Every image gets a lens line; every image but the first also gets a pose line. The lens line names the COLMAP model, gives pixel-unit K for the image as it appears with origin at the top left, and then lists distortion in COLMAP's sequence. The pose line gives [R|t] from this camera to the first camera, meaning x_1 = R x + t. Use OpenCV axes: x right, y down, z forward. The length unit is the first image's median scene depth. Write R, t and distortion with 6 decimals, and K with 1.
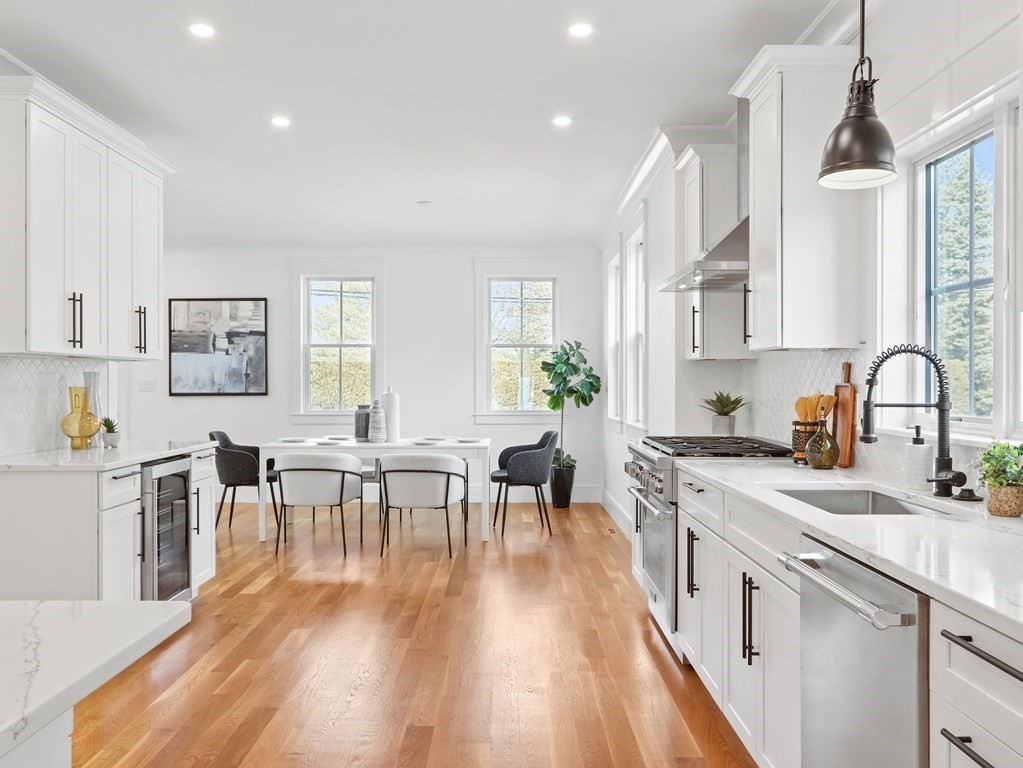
lens RADIAL K [[829.8, 0, 511.5], [0, 829.8, 384.0], [0, 0, 1]] dist [0.003066, 0.001365]
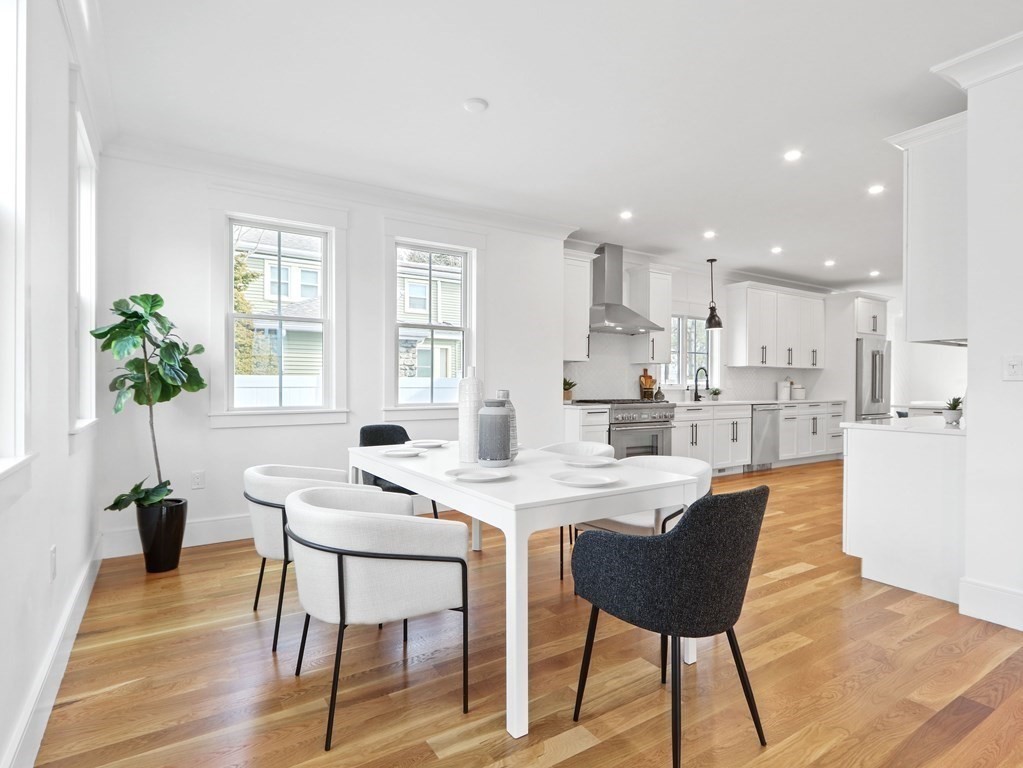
lens RADIAL K [[535.9, 0, 511.5], [0, 535.9, 384.0], [0, 0, 1]] dist [0.002443, -0.000063]
pose [[-0.522459, -0.003787, 0.852656, -0.897512], [-0.002806, 0.999992, 0.002722, 0.023575], [-0.852660, -0.000970, -0.522466, 2.120311]]
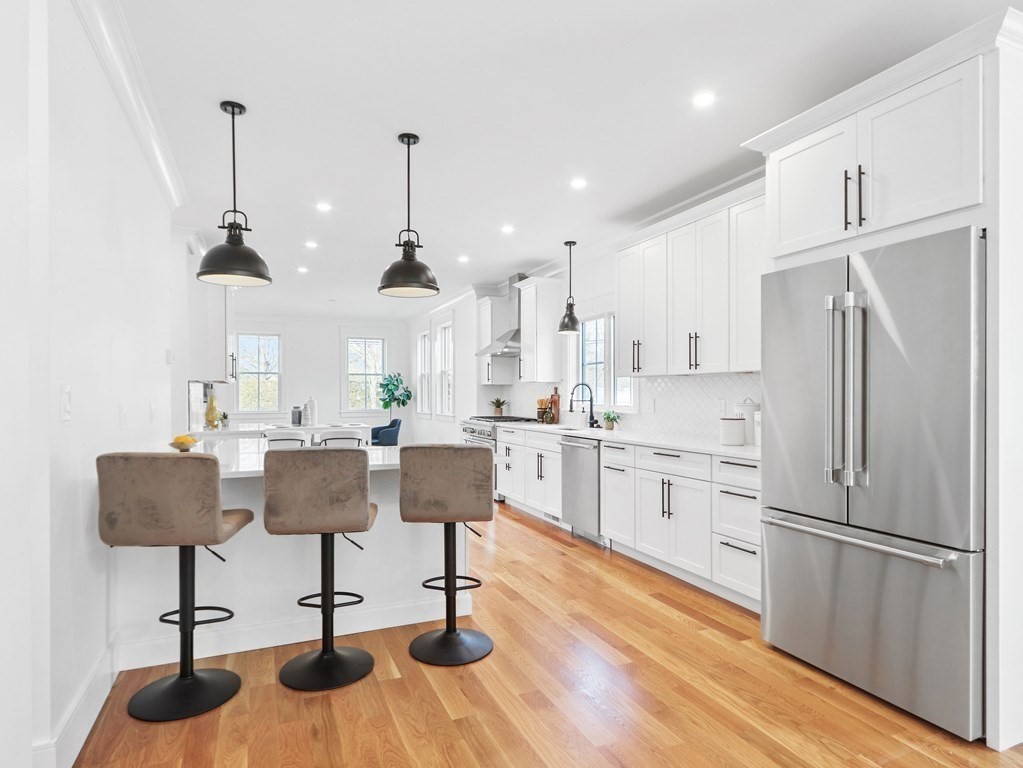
lens RADIAL K [[556.5, 0, 511.5], [0, 556.5, 384.0], [0, 0, 1]] dist [-0.000932, -0.000009]
pose [[0.915771, 0.007170, 0.401636, -0.432551], [0.001395, 0.999778, -0.021029, 0.003655], [-0.401698, 0.019818, 0.915558, -0.592494]]
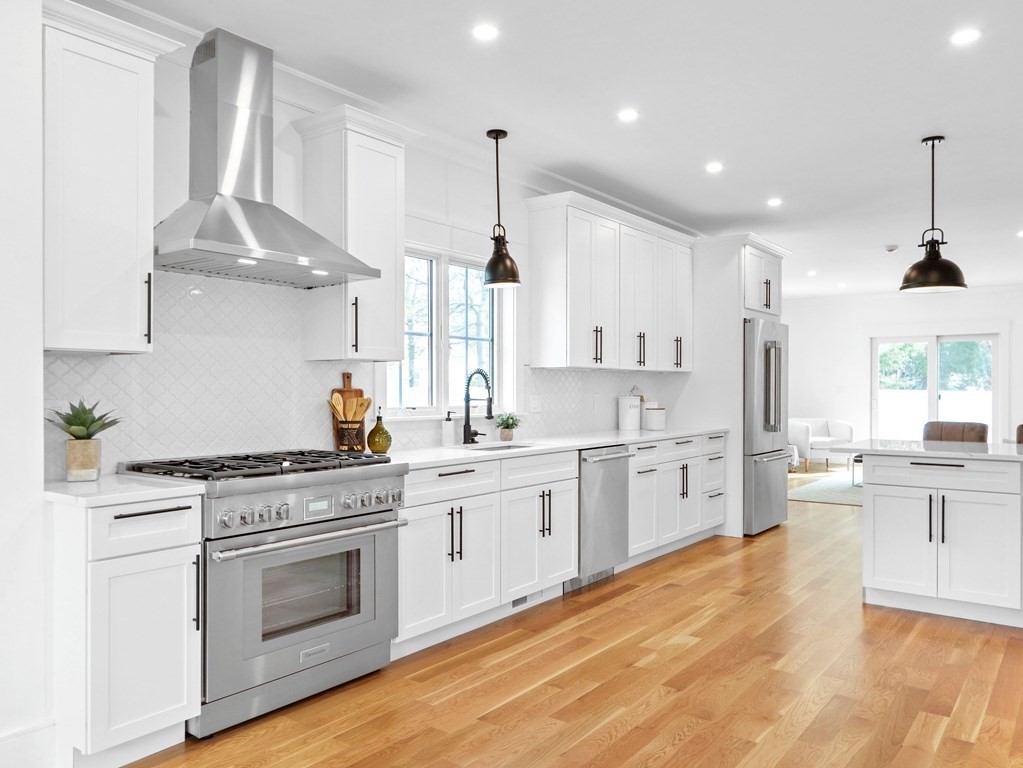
lens RADIAL K [[760.5, 0, 511.5], [0, 760.5, 384.0], [0, 0, 1]] dist [-0.002215, -0.002370]
pose [[-0.787582, 0.003118, 0.616202, -0.448682], [0.001201, 0.999993, -0.003525, -0.003284], [-0.616209, -0.002036, -0.787580, 1.513867]]
